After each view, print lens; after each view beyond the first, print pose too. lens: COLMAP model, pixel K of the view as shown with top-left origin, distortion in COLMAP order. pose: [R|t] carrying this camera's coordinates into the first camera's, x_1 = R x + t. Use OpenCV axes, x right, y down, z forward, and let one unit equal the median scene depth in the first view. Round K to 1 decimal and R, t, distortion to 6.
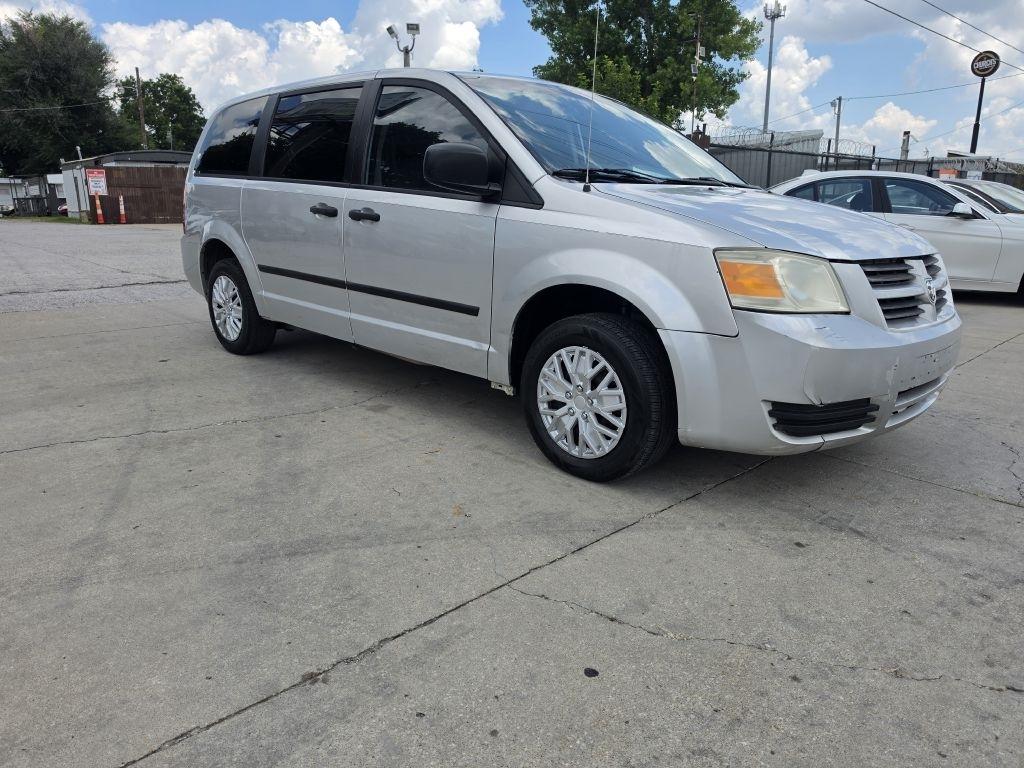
lens RADIAL K [[718.2, 0, 515.5], [0, 718.2, 385.6], [0, 0, 1]] dist [0.018806, -0.021056]
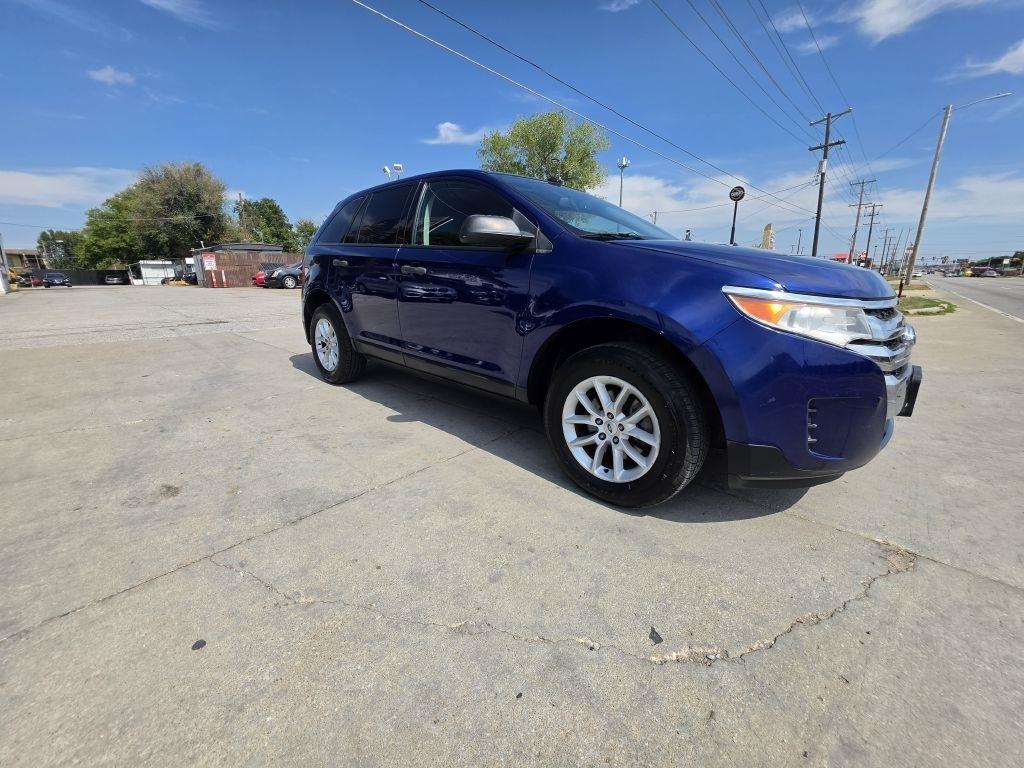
lens RADIAL K [[414.6, 0, 511.2], [0, 414.6, 379.8], [0, 0, 1]] dist [-0.003262, -0.001296]
pose [[0.997586, -0.025182, 0.064722, 0.044584], [0.024957, 0.999679, 0.004274, -0.002741], [-0.064809, -0.002648, 0.997894, 0.020464]]
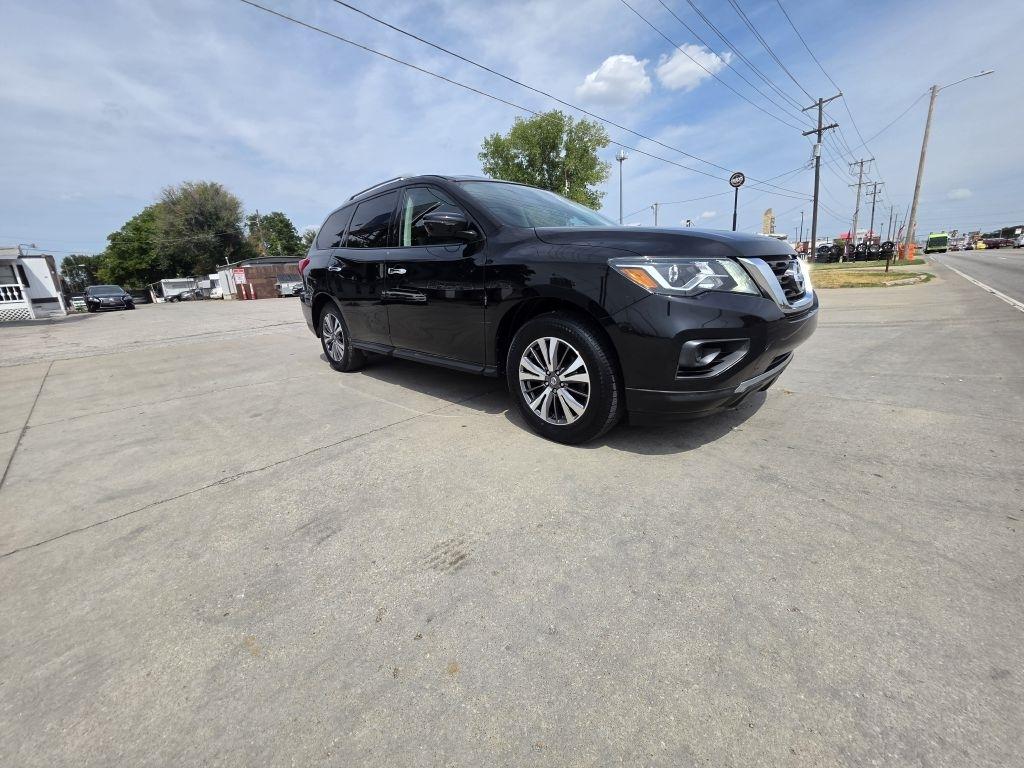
lens RADIAL K [[414.6, 0, 512.0], [0, 414.6, 380.4], [0, 0, 1]] dist [-0.003262, -0.001296]
pose [[0.996011, -0.076793, 0.045449, 0.017262], [0.076551, 0.997041, 0.007053, 0.016722], [-0.045856, -0.003546, 0.998942, -0.045878]]
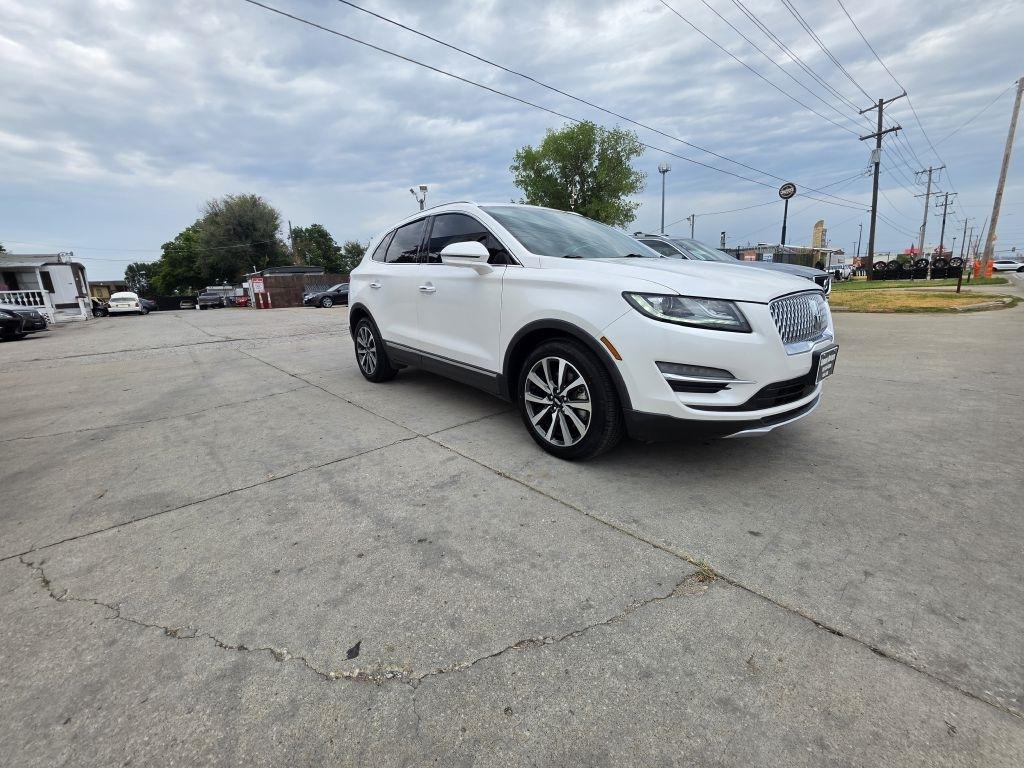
lens RADIAL K [[414.6, 0, 508.6], [0, 414.6, 379.8], [0, 0, 1]] dist [-0.003262, -0.001296]
pose [[0.998194, -0.039129, -0.045585, 0.088001], [0.037949, 0.998929, -0.026471, -0.000261], [0.046572, 0.024694, 0.998610, 0.021649]]
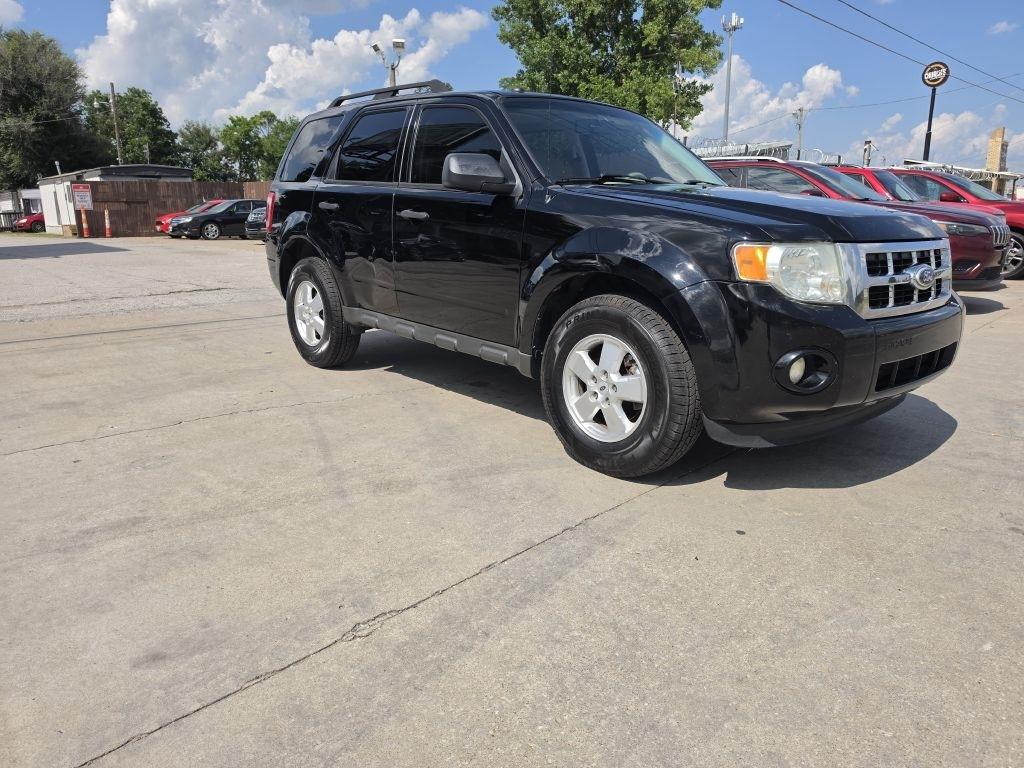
lens RADIAL K [[718.2, 0, 508.5], [0, 718.2, 383.4], [0, 0, 1]] dist [0.018806, -0.021056]
pose [[0.999179, -0.019192, 0.035684, -0.030584], [0.019758, 0.999683, -0.015577, 0.008443], [-0.035373, 0.016269, 0.999242, -0.032741]]
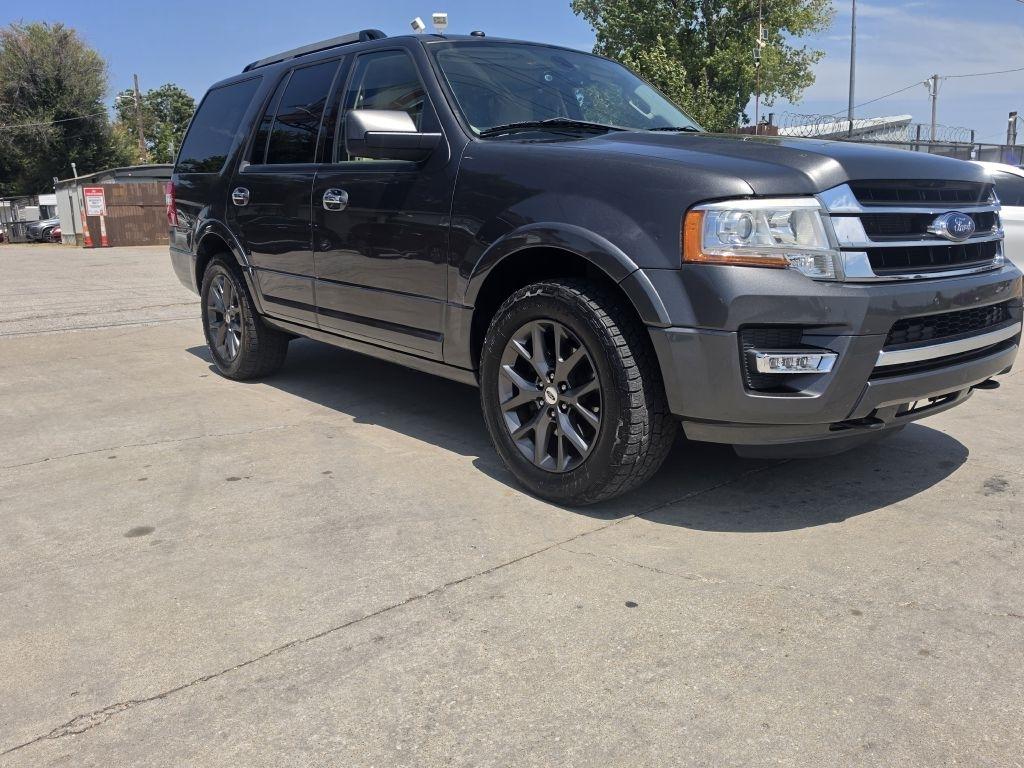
lens RADIAL K [[839.1, 0, 521.2], [0, 839.1, 383.9], [0, 0, 1]] dist [0.049349, -0.067846]
pose [[0.998528, -0.022299, -0.049448, 0.000353], [0.019972, 0.998692, -0.047062, 0.008173], [0.050433, 0.046005, 0.997667, -0.026315]]
